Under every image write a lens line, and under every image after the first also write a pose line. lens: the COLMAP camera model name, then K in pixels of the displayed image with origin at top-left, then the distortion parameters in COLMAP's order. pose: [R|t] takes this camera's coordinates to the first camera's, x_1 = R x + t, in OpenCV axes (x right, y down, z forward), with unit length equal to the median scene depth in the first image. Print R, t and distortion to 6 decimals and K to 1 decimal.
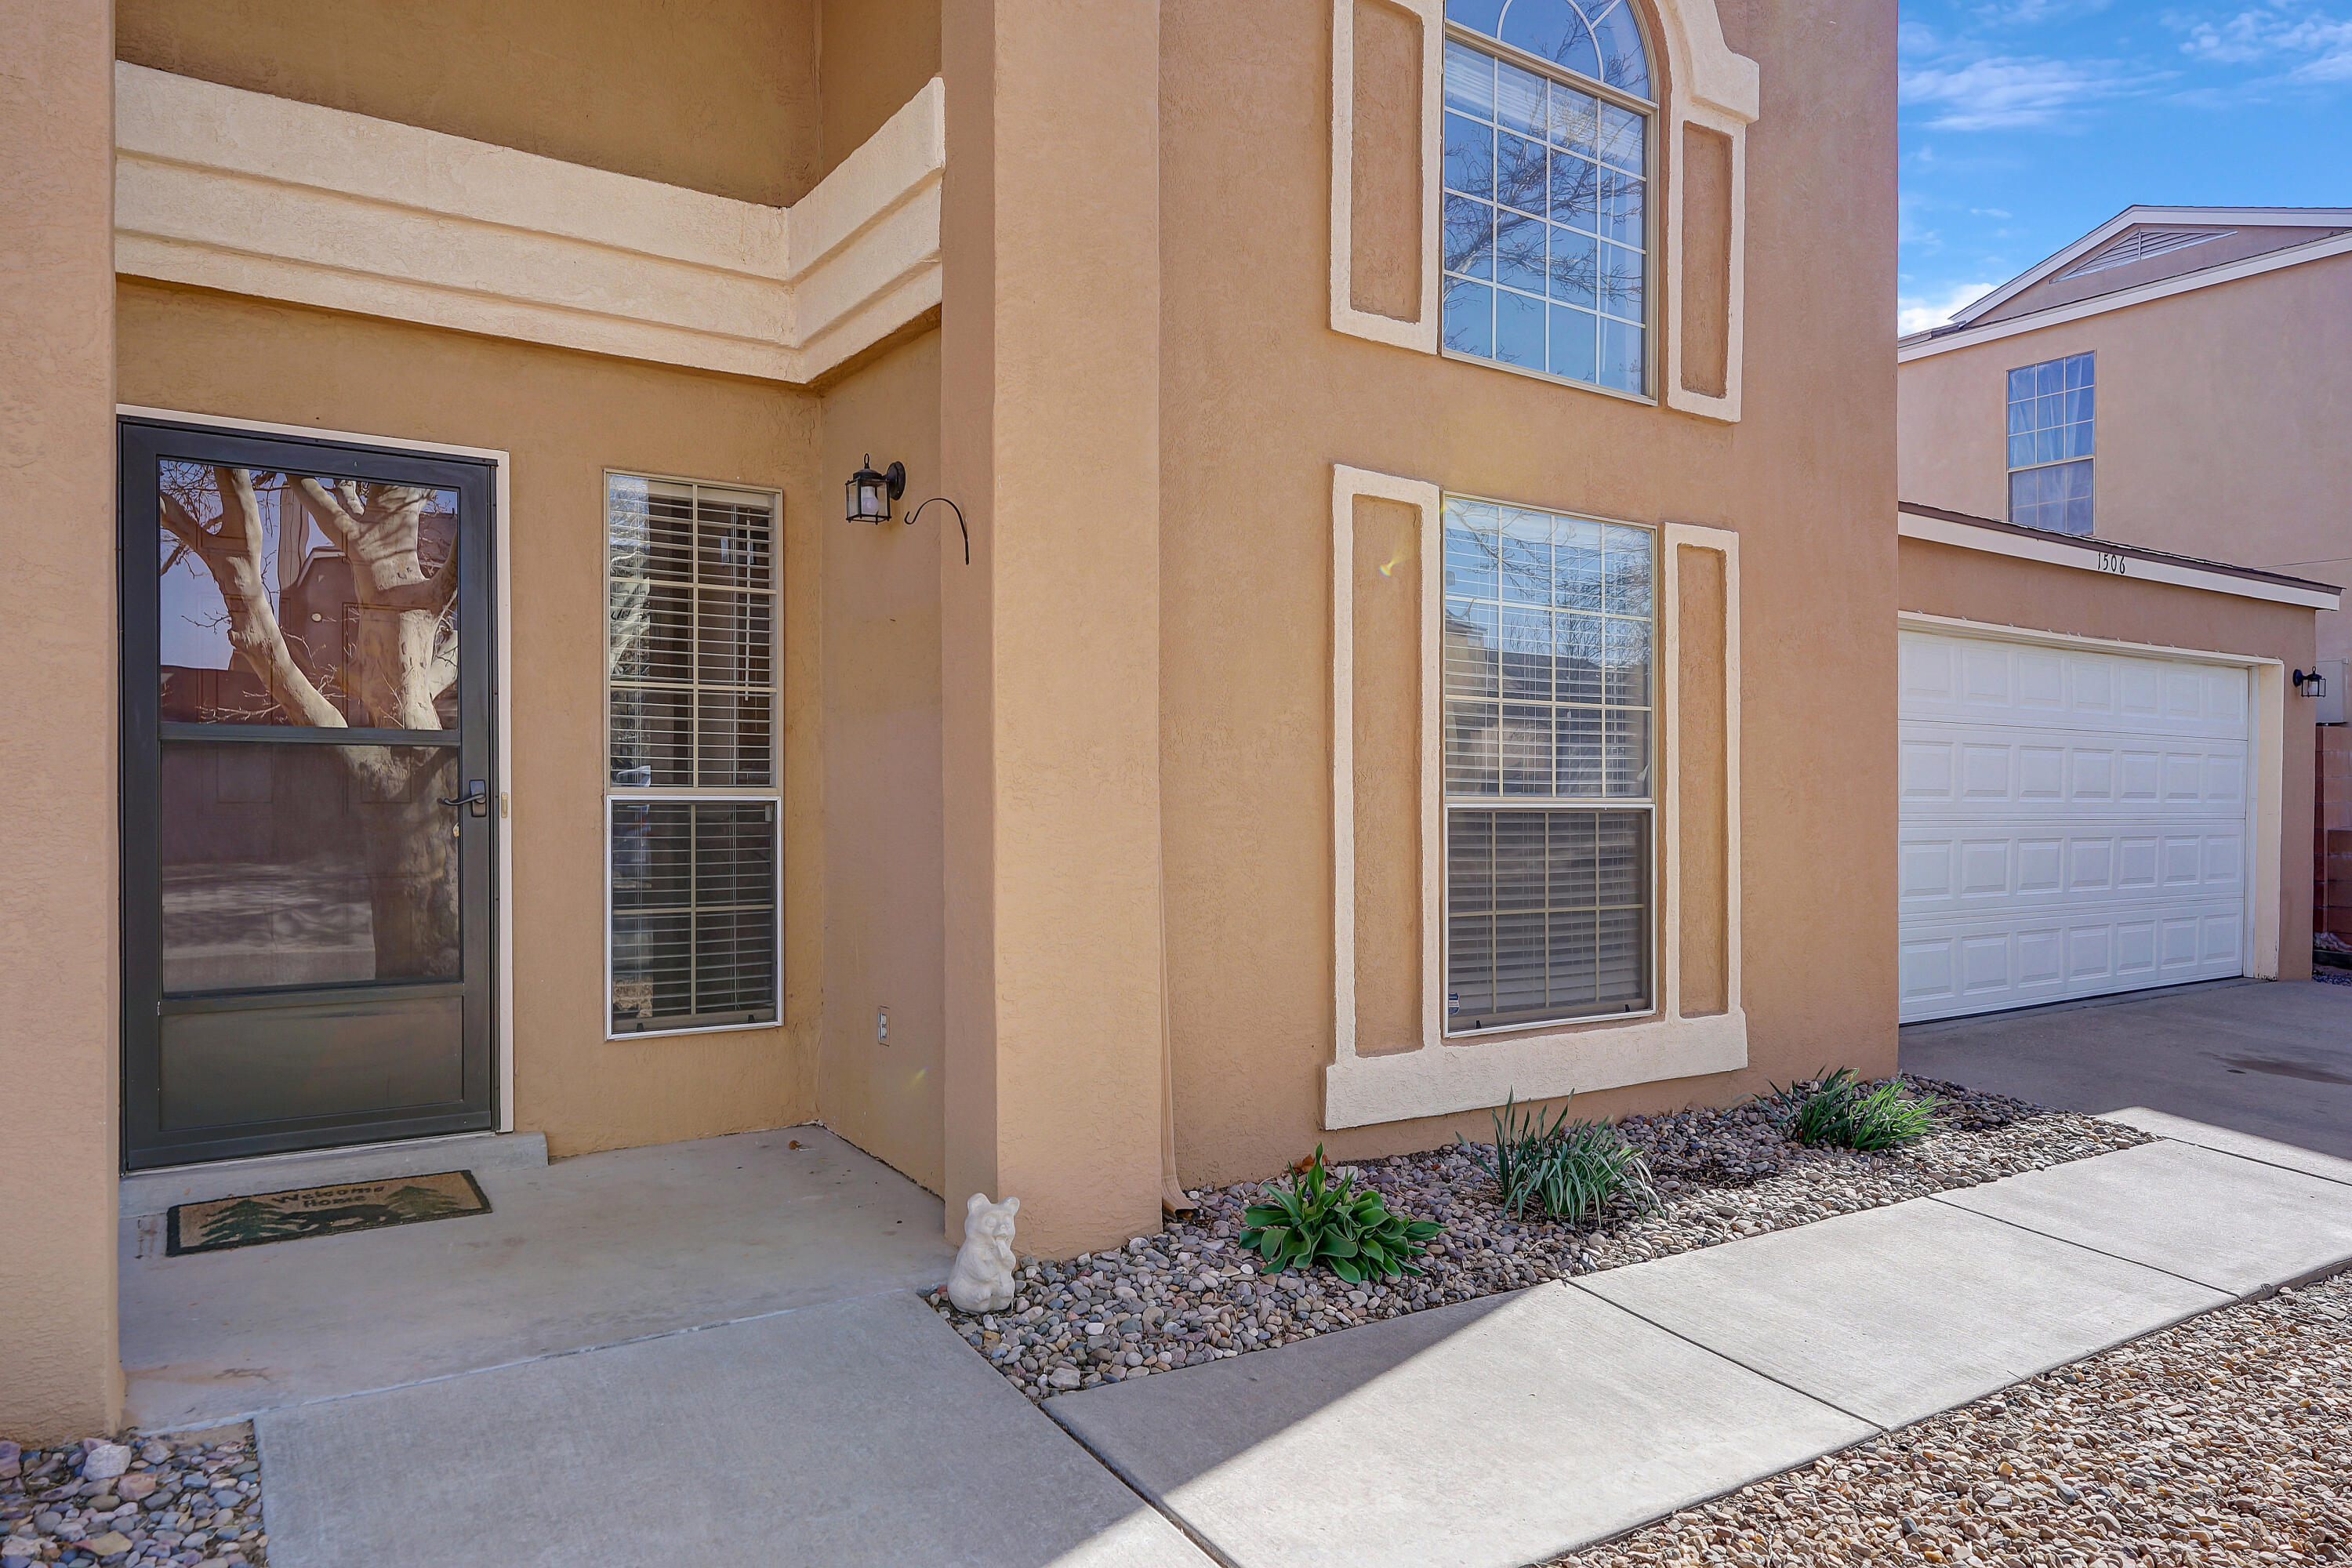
lens RADIAL K [[1569.0, 0, 1188.7], [0, 1569.0, 796.1], [0, 0, 1]] dist [-0.033443, -0.003153]
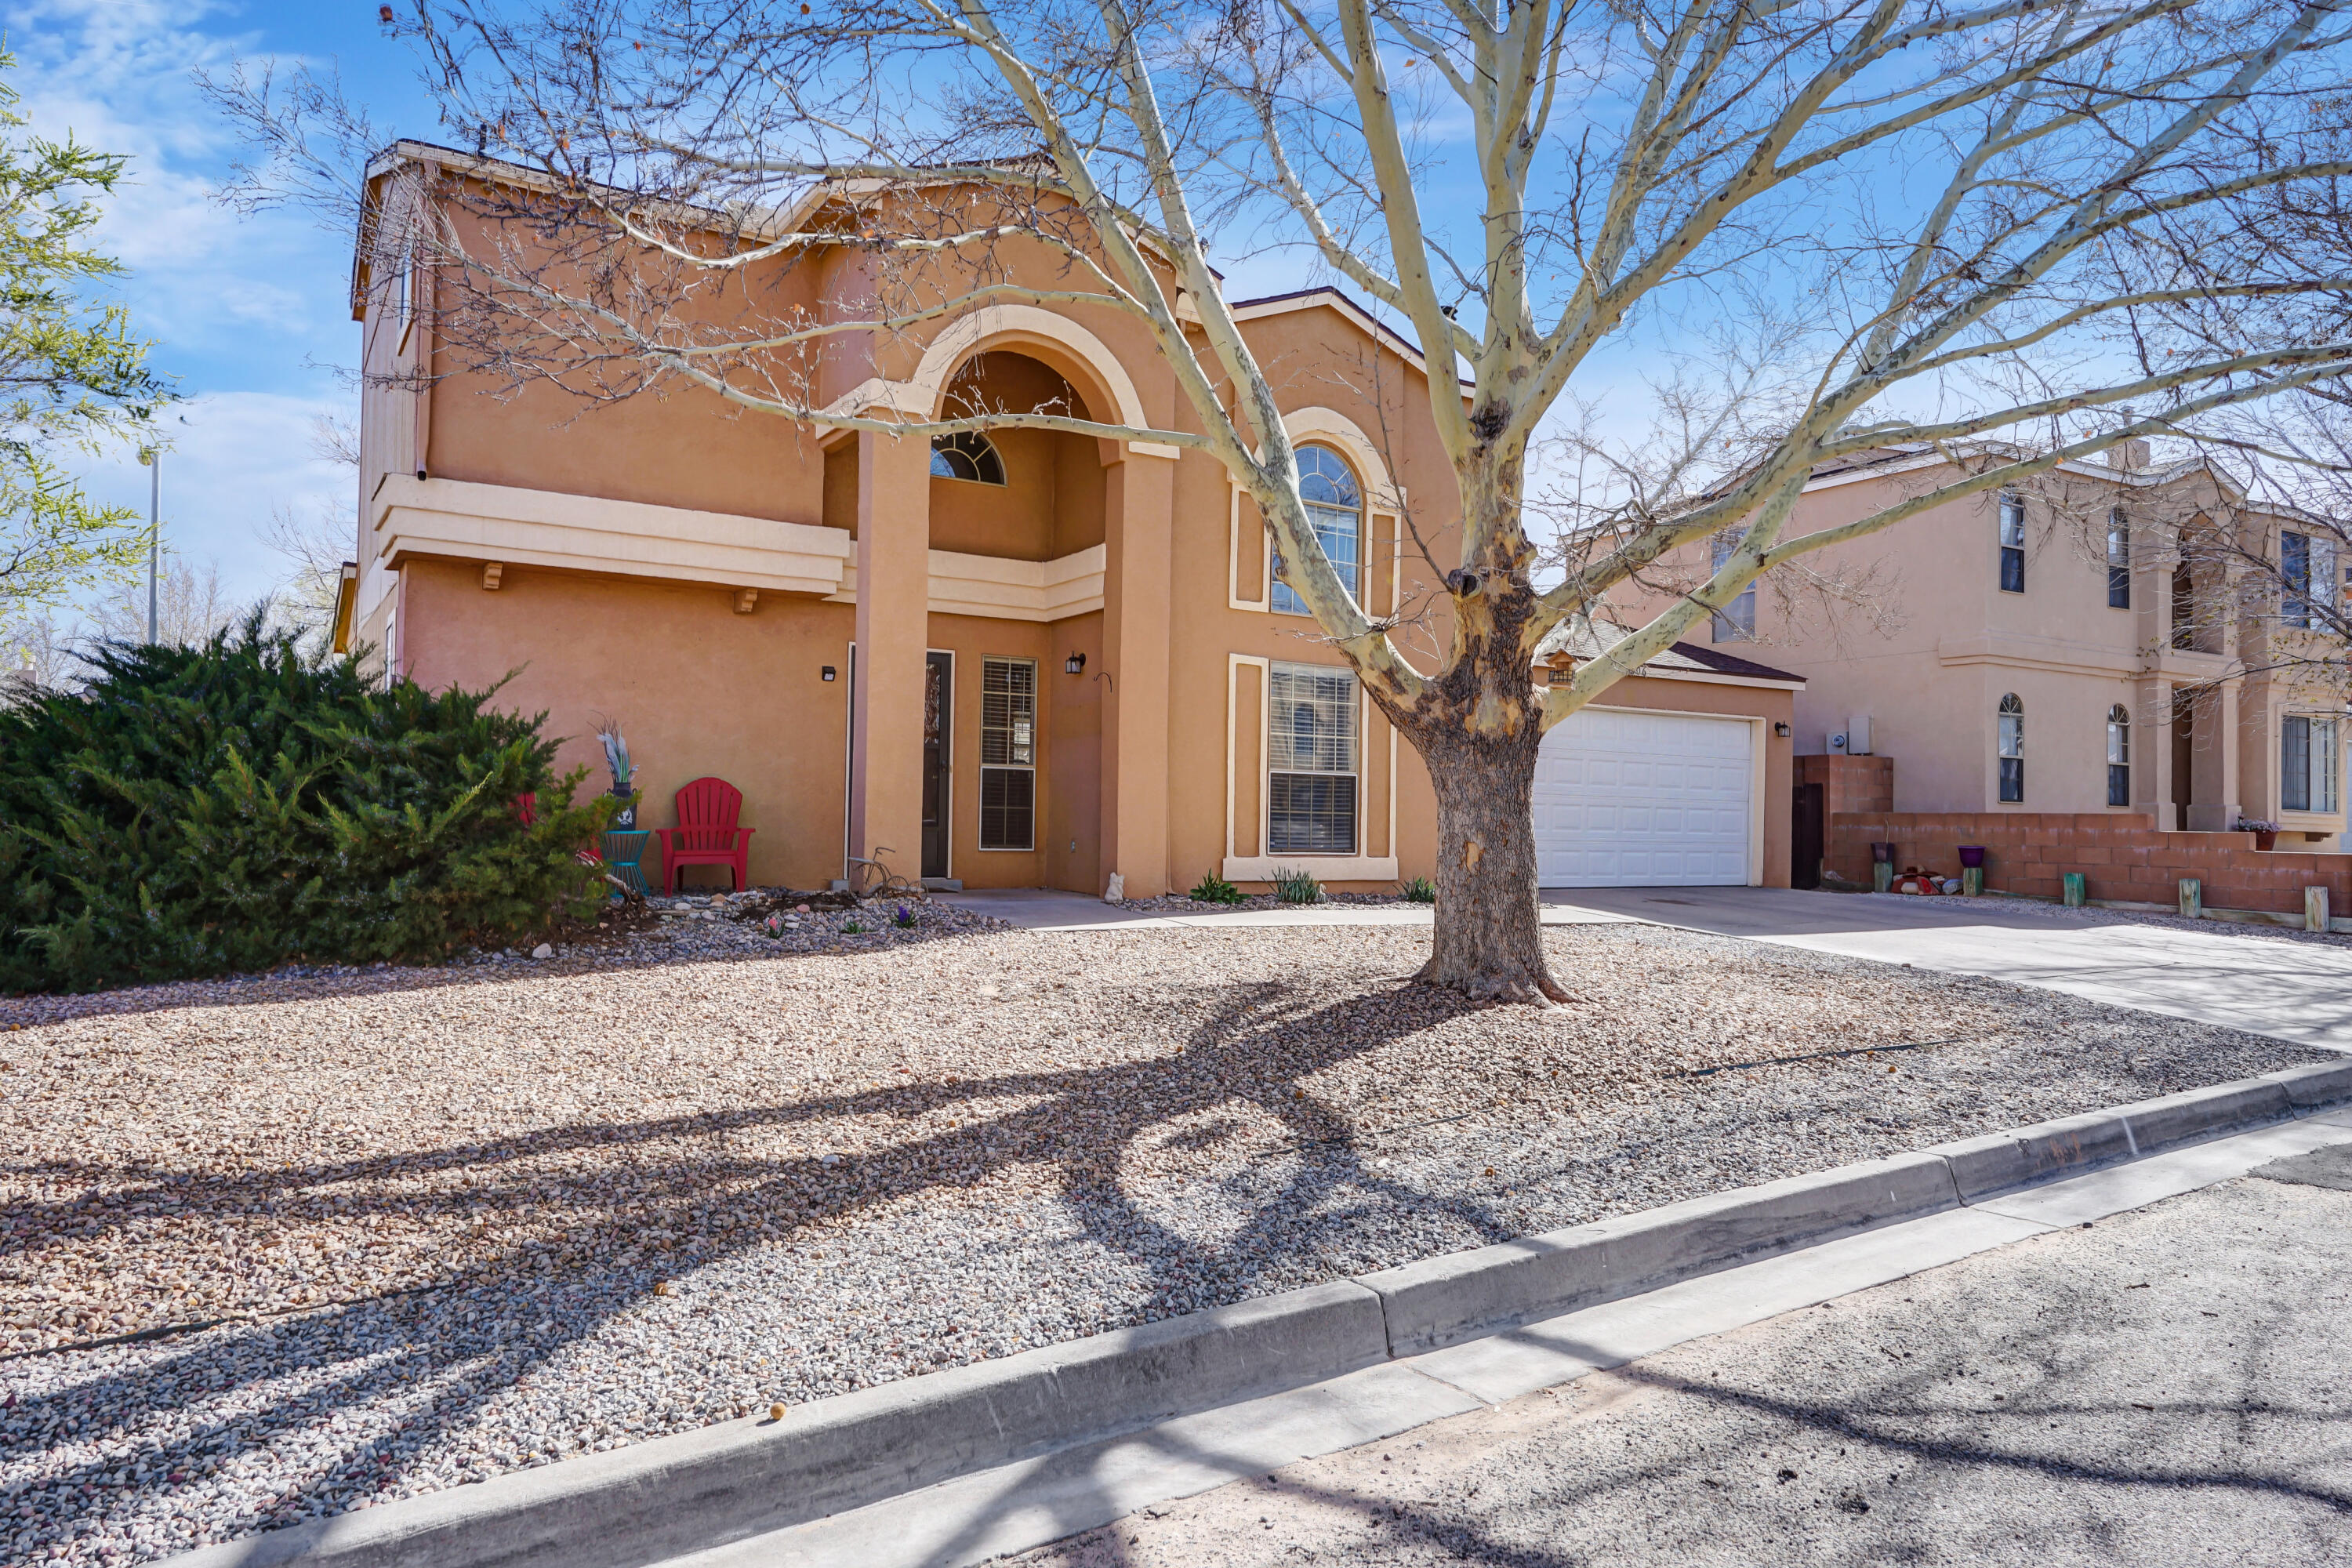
lens RADIAL K [[1569.0, 0, 1172.7], [0, 1569.0, 777.2], [0, 0, 1]] dist [-0.033443, -0.003153]
pose [[0.999590, 0.017283, -0.022846, 0.059325], [-0.017822, 0.999562, -0.023614, 0.092771], [0.022428, 0.024012, 0.999460, -1.980858]]
